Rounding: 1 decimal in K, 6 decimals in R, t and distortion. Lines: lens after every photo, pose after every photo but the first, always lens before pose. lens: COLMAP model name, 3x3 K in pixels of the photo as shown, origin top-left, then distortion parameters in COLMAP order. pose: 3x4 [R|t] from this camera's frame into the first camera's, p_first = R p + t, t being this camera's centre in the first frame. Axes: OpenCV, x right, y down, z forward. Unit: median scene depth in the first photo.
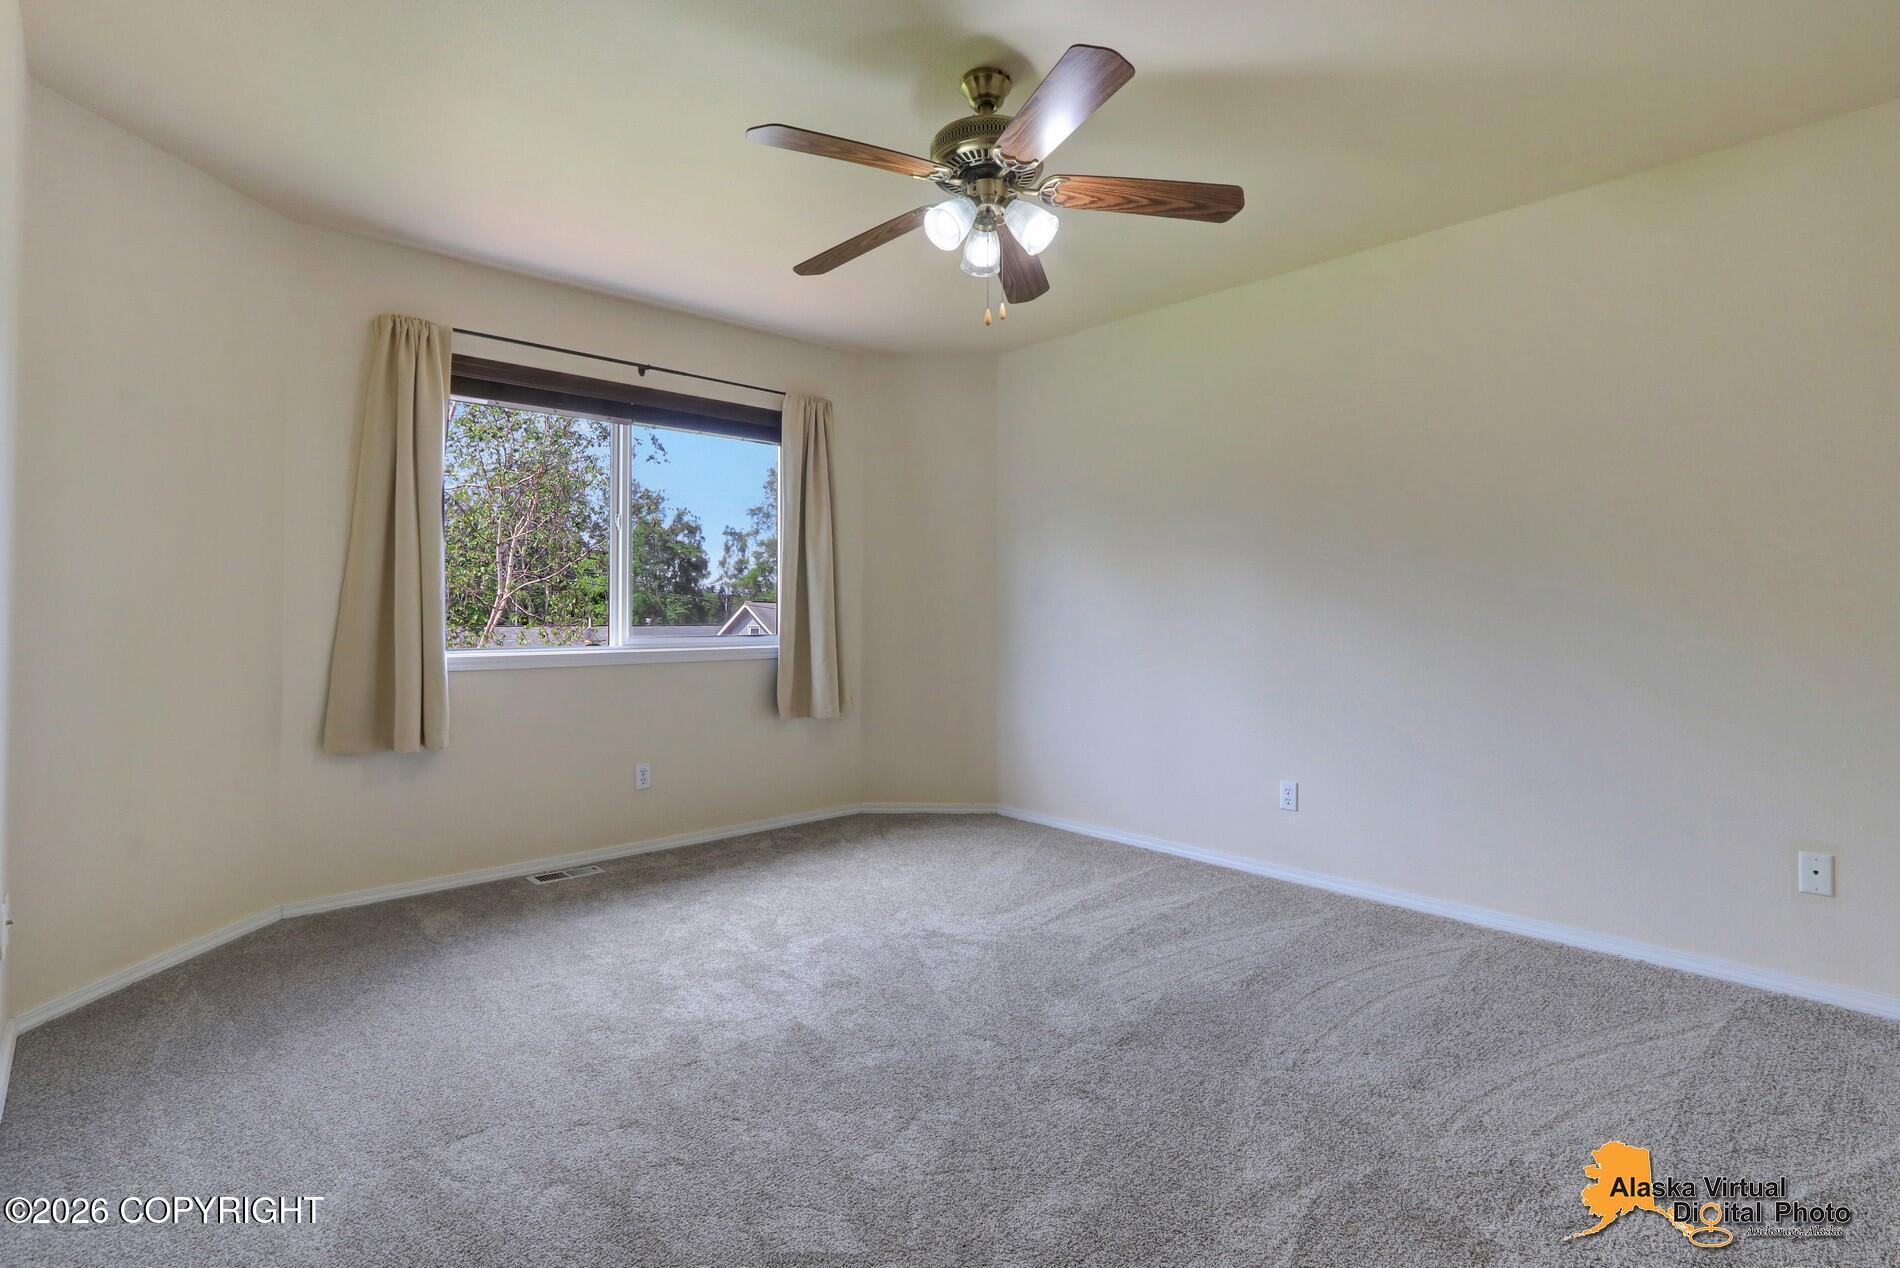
lens RADIAL K [[909.0, 0, 950.0], [0, 909.0, 624.4], [0, 0, 1]] dist [-0.019875, 0.001312]
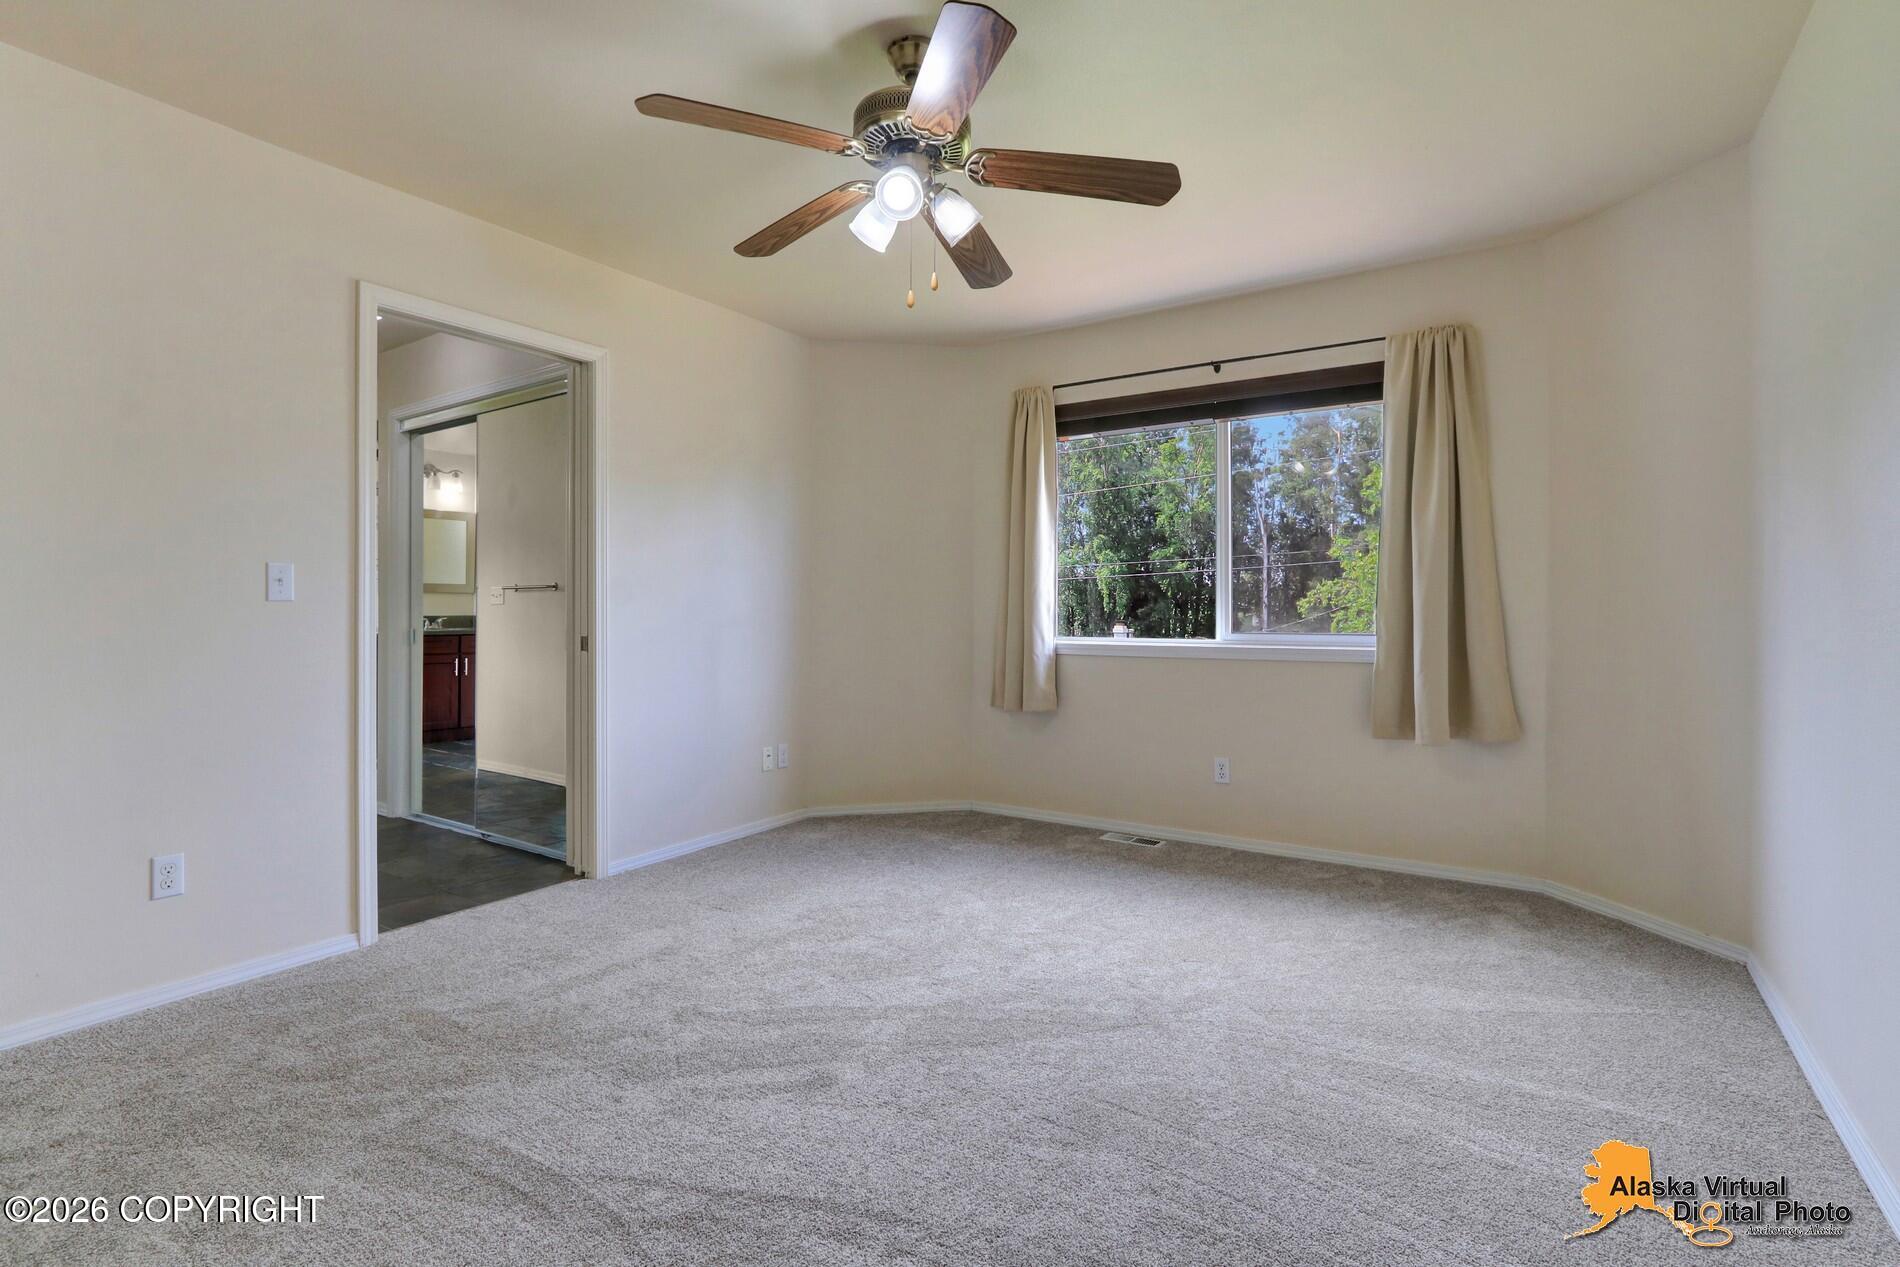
lens RADIAL K [[909.0, 0, 950.5], [0, 909.0, 623.4], [0, 0, 1]] dist [-0.019875, 0.001312]
pose [[0.226886, 0.016252, -0.973786, 0.575435], [-0.011504, 0.999836, 0.014006, -0.006285], [0.973853, 0.008024, 0.227036, 0.481742]]
